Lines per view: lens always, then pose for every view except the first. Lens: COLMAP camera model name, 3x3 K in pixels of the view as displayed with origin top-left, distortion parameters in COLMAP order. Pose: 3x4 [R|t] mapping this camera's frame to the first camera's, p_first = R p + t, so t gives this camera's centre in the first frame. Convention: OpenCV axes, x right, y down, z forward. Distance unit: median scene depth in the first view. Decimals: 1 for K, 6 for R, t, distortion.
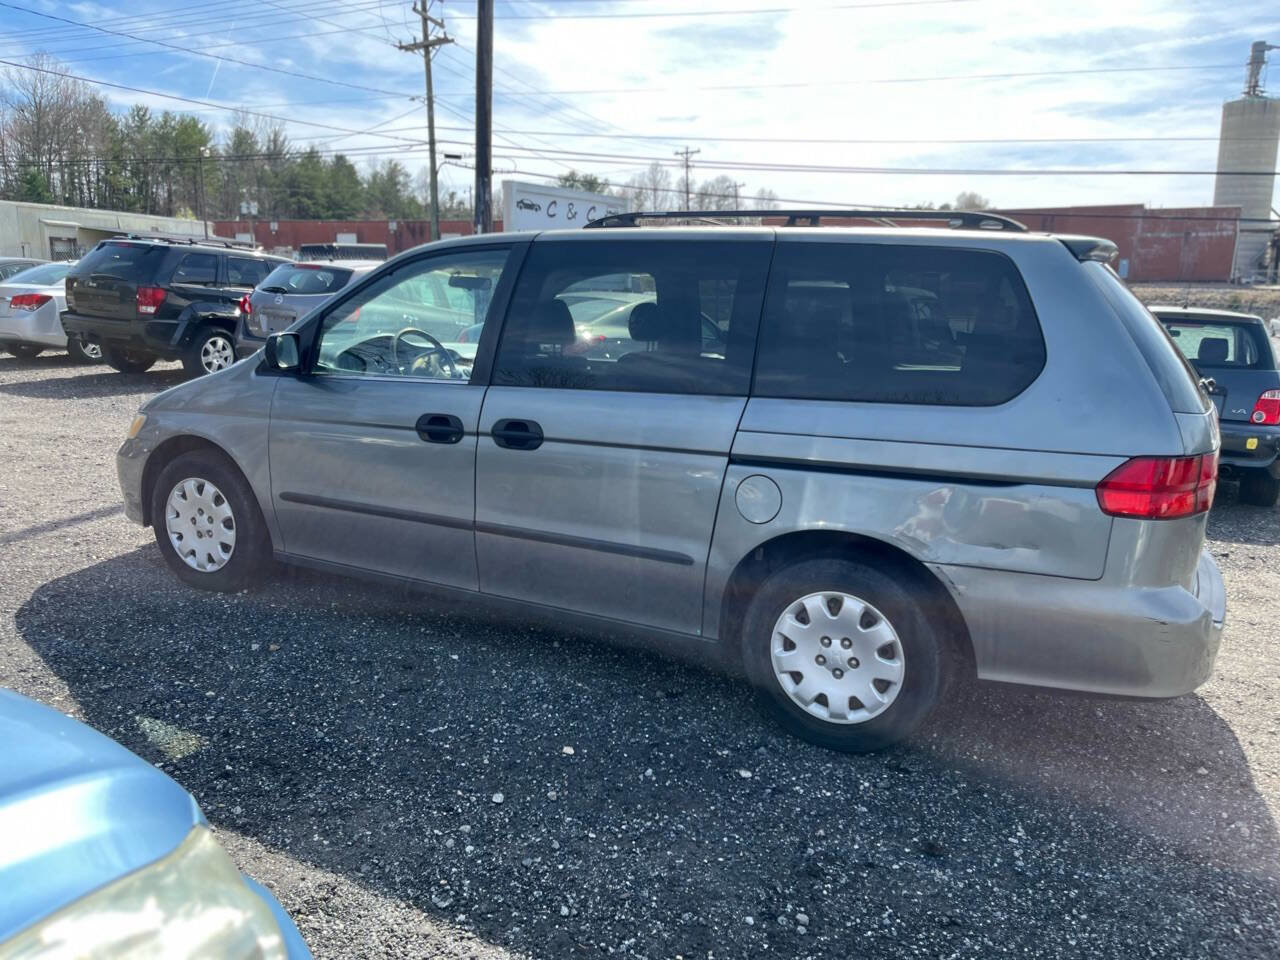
lens RADIAL K [[973.0, 0, 639.7], [0, 973.0, 483.5], [0, 0, 1]] dist [0.056857, -0.079681]
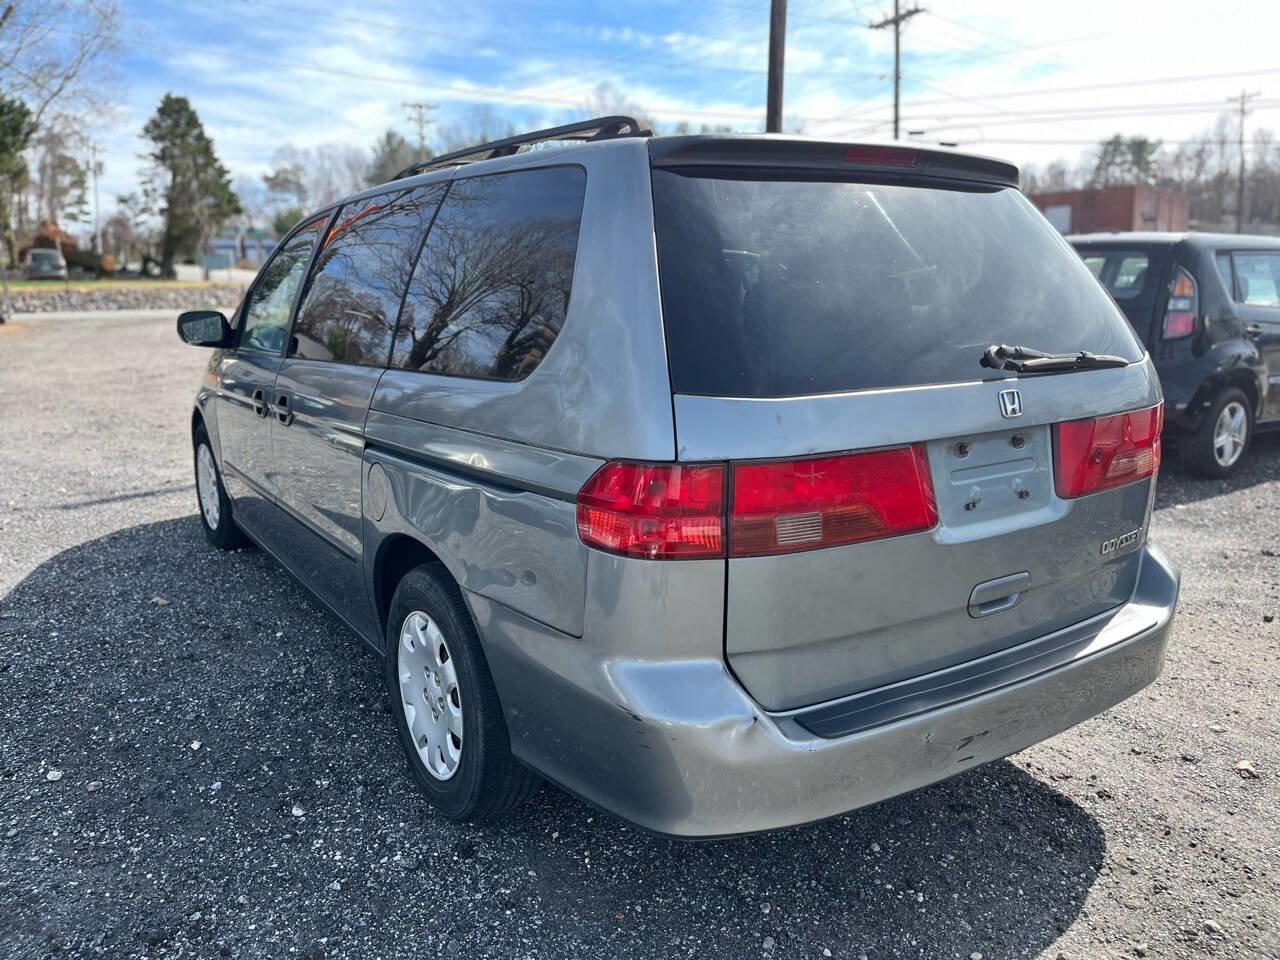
lens RADIAL K [[973.0, 0, 640.3], [0, 973.0, 485.7], [0, 0, 1]] dist [0.056857, -0.079681]
pose [[0.865812, 0.062467, -0.496454, 0.071910], [-0.055840, 0.998042, 0.028196, -0.002486], [0.497243, 0.003310, 0.867605, 0.037685]]
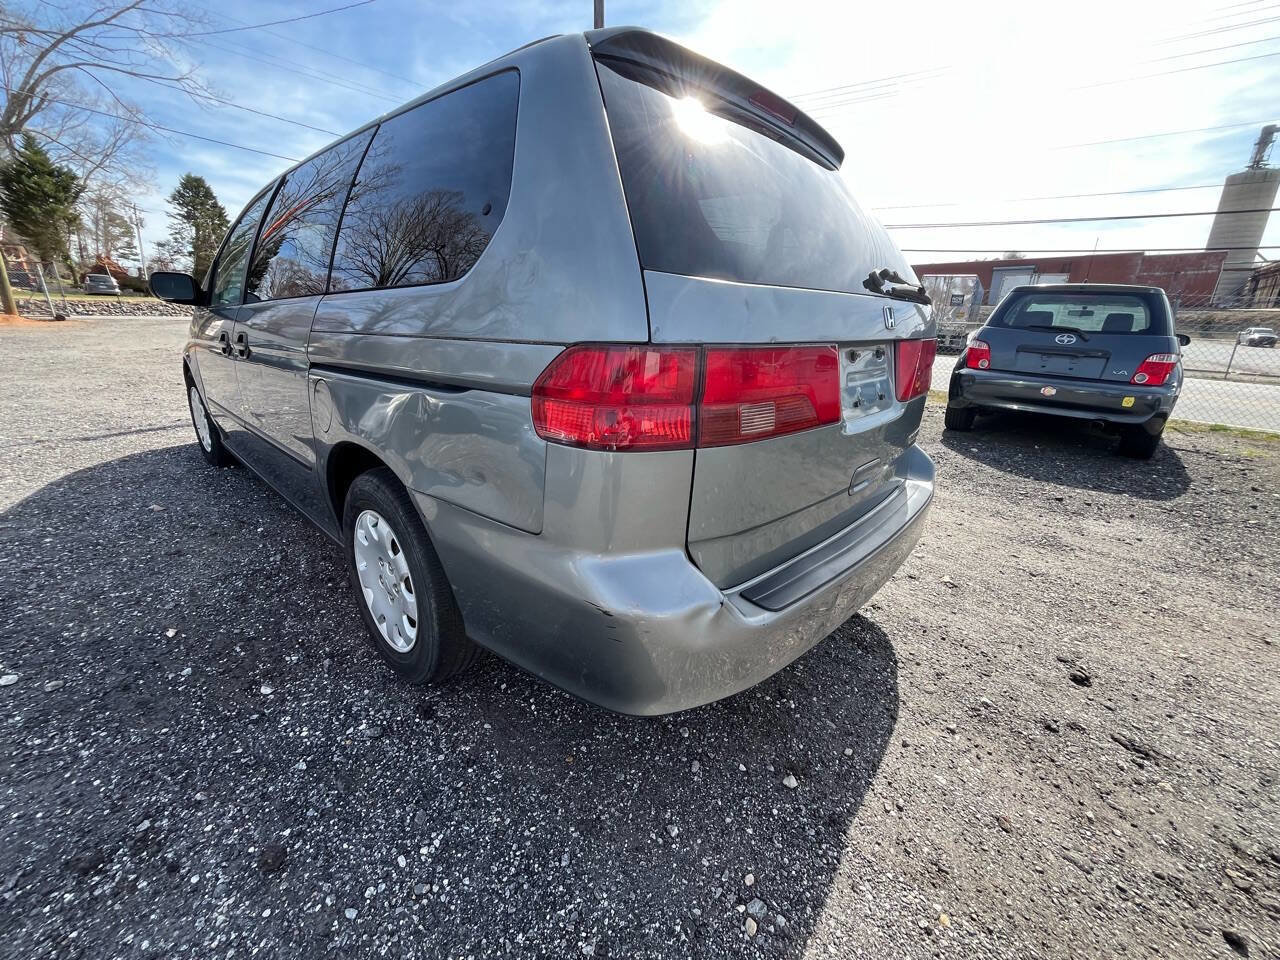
lens RADIAL K [[515.3, 0, 636.1], [0, 515.3, 479.5], [0, 0, 1]] dist [-0.006954, 0.001113]
pose [[0.958621, 0.077776, -0.273856, 0.054002], [-0.047552, 0.992188, 0.115332, 0.001432], [0.280687, -0.097537, 0.954831, 0.059364]]
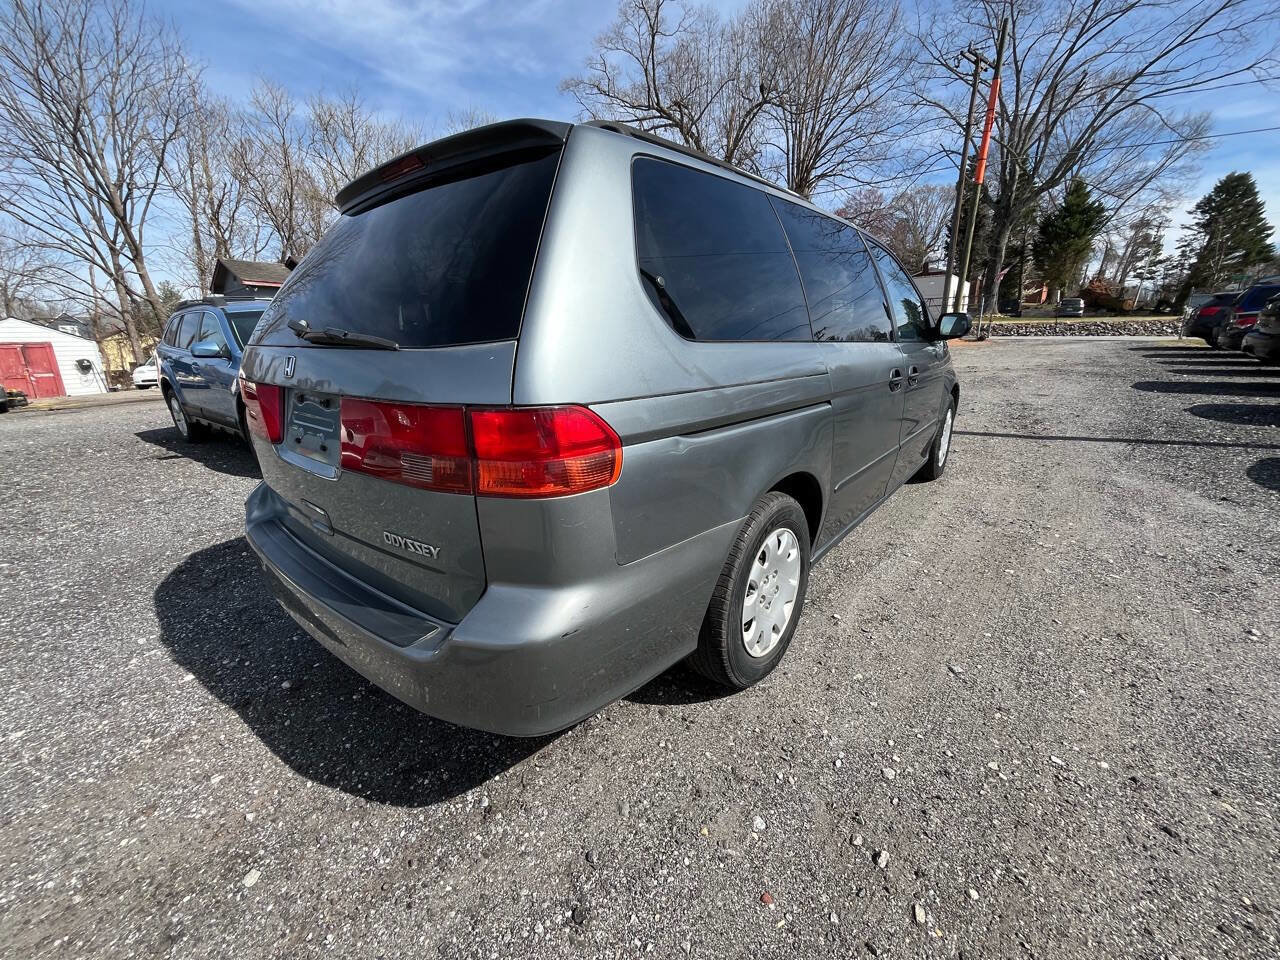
lens RADIAL K [[513.0, 0, 636.4], [0, 513.0, 478.9], [0, 0, 1]] dist [-0.000253, -0.000320]
pose [[-0.241561, 0.244795, -0.939001, 0.094530], [-0.178980, 0.939817, 0.291051, -0.014882], [0.953737, 0.238369, -0.183209, 0.139419]]
